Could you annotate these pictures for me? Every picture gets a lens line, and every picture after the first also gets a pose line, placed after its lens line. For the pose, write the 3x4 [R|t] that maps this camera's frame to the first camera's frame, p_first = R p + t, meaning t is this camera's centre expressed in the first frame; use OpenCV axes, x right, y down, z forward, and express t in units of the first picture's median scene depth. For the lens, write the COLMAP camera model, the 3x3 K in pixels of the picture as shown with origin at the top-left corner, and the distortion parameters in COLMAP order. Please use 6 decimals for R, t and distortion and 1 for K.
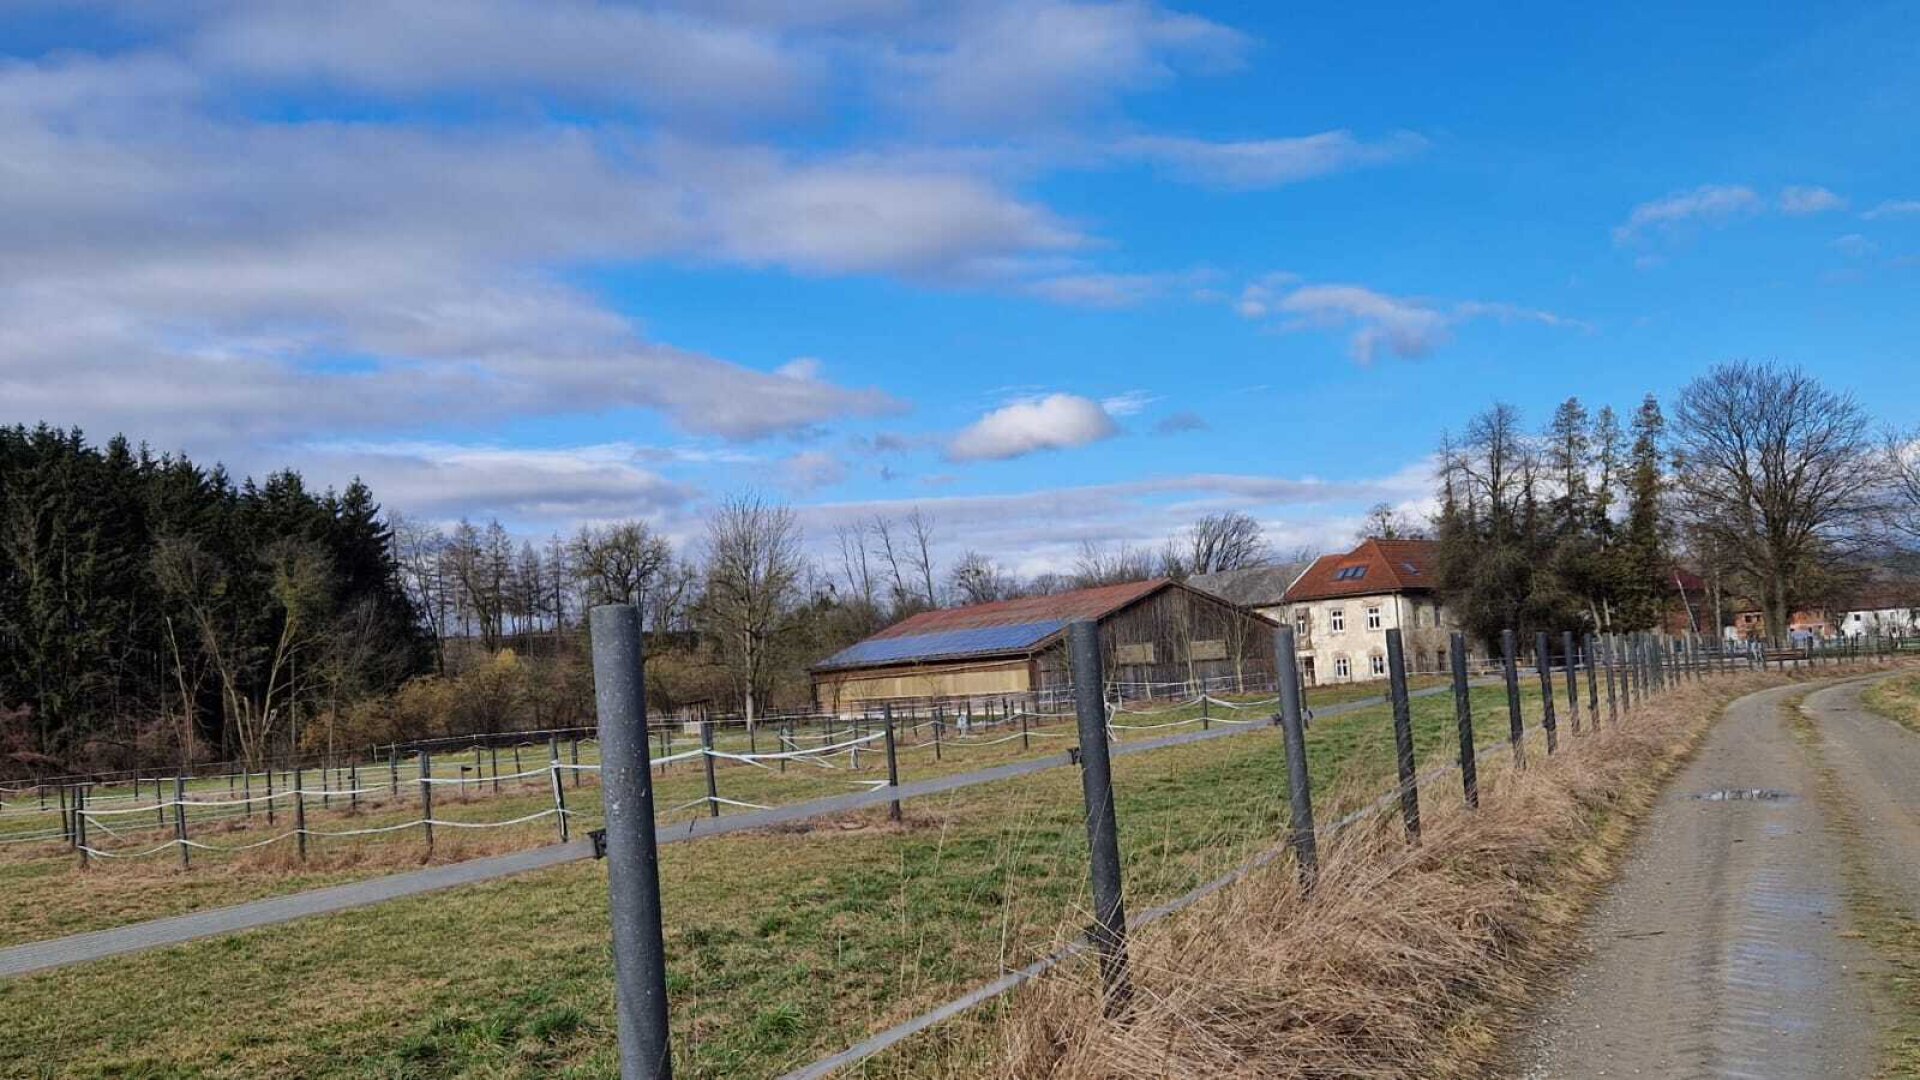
lens RADIAL K [[1837.0, 0, 946.8], [0, 1837.0, 540.9], [0, 0, 1]] dist [0.055864, 0.000000]
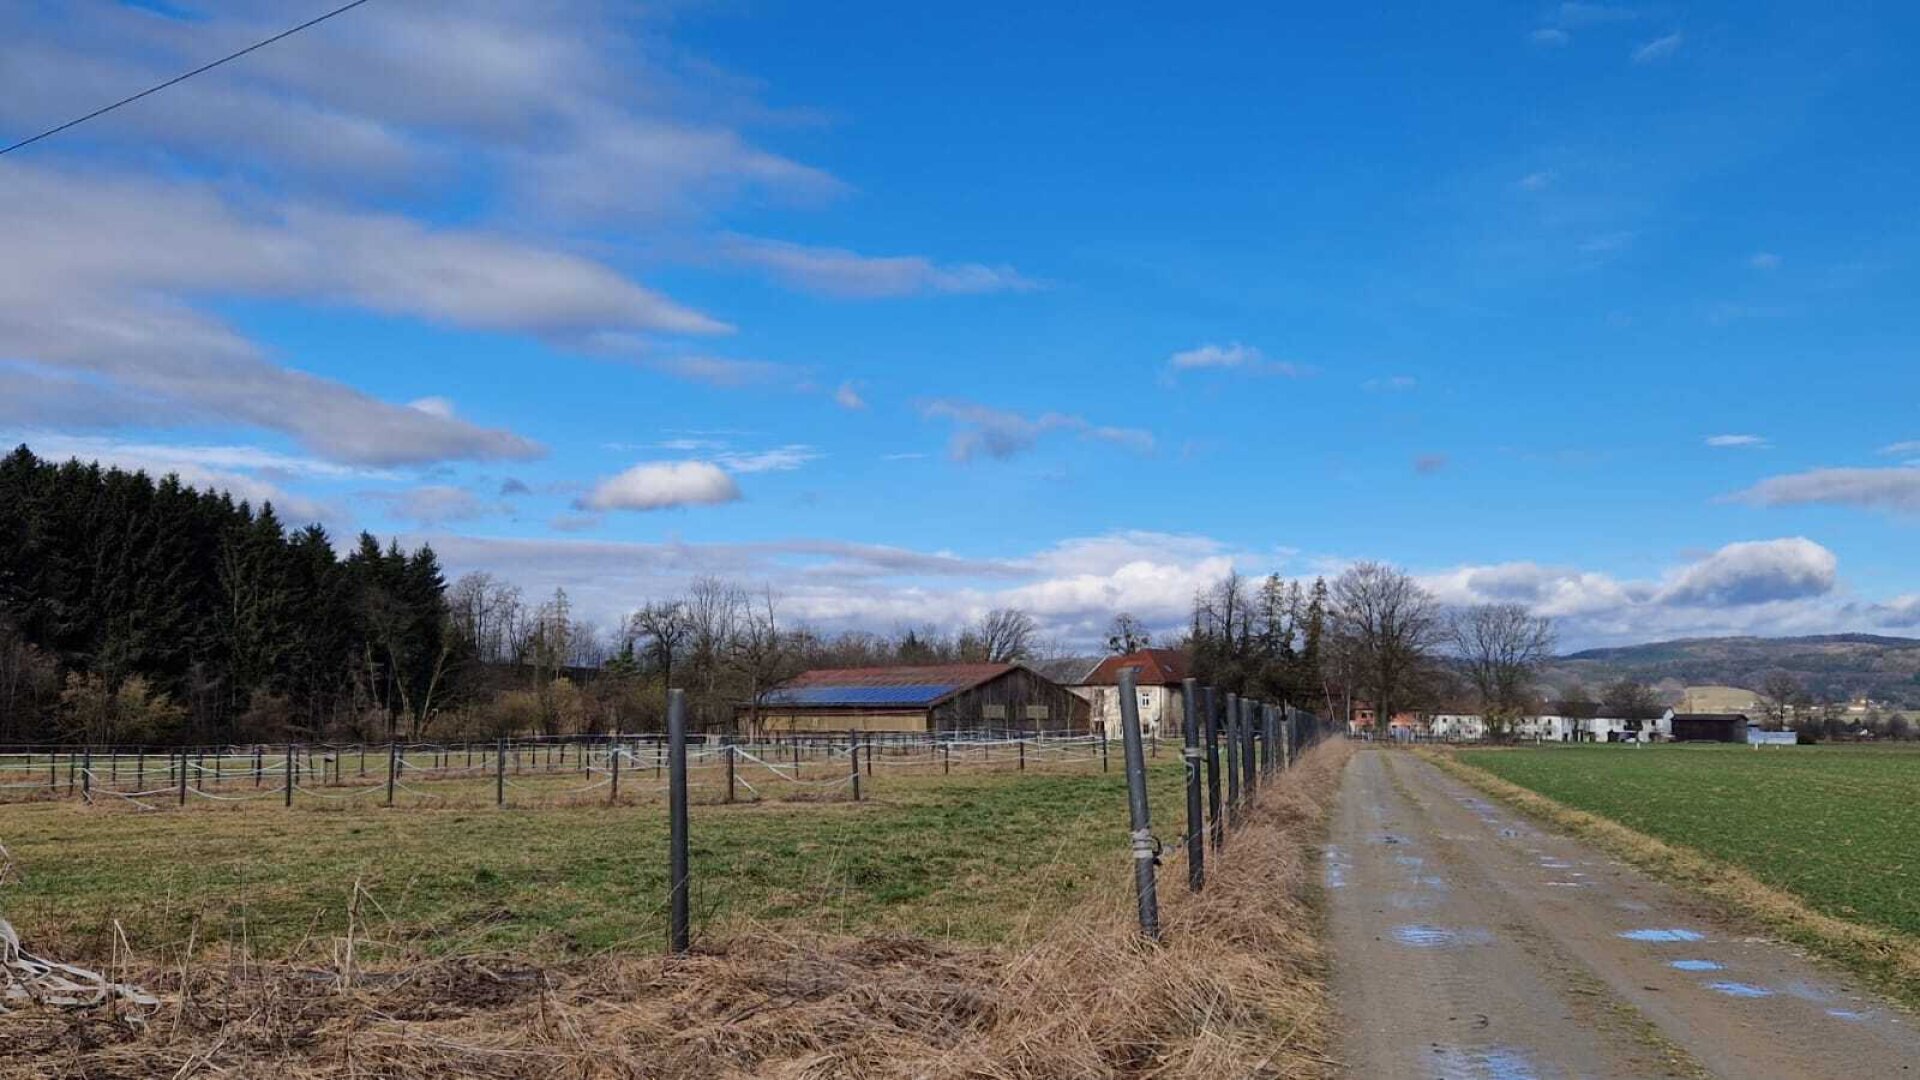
lens RADIAL K [[1837.0, 0, 944.5], [0, 1837.0, 536.4], [0, 0, 1]] dist [0.055864, 0.000000]
pose [[0.979975, 0.087052, 0.179085, -0.225780], [-0.081515, 0.995945, -0.038058, -0.022515], [-0.181672, 0.022698, 0.983097, -0.507600]]
